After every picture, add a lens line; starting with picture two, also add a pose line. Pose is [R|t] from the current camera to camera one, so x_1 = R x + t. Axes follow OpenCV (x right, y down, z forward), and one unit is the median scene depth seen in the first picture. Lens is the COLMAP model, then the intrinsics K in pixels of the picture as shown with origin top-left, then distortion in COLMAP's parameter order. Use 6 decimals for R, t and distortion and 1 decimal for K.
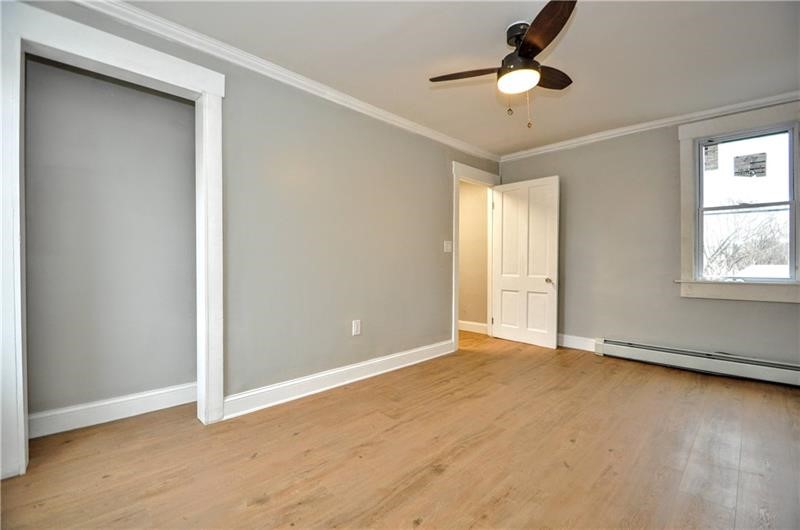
lens RADIAL K [[352.0, 0, 400.0], [0, 352.0, 265.0], [0, 0, 1]] dist [0.001011, -0.000343]
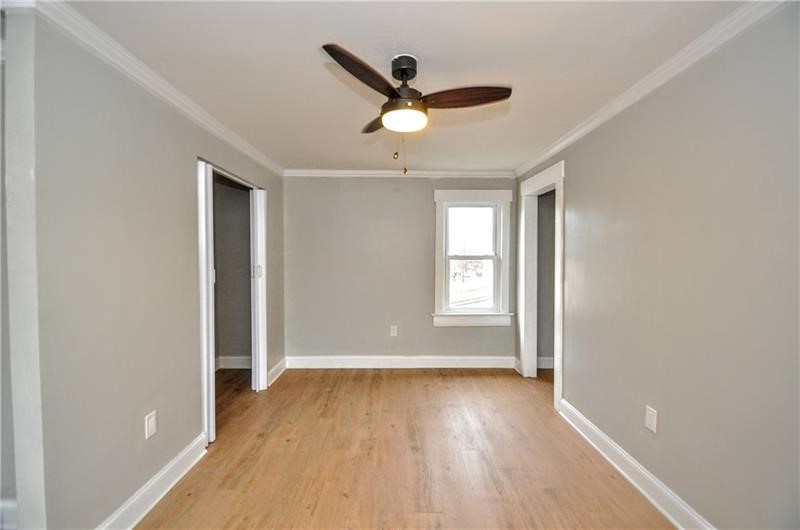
lens RADIAL K [[352.0, 0, 400.0], [0, 352.0, 265.0], [0, 0, 1]] dist [0.001011, -0.000343]
pose [[-0.702660, 0.013369, -0.711400, 1.185082], [-0.004154, 0.999729, 0.022890, -0.218308], [0.711513, 0.019039, -0.702415, 1.967695]]
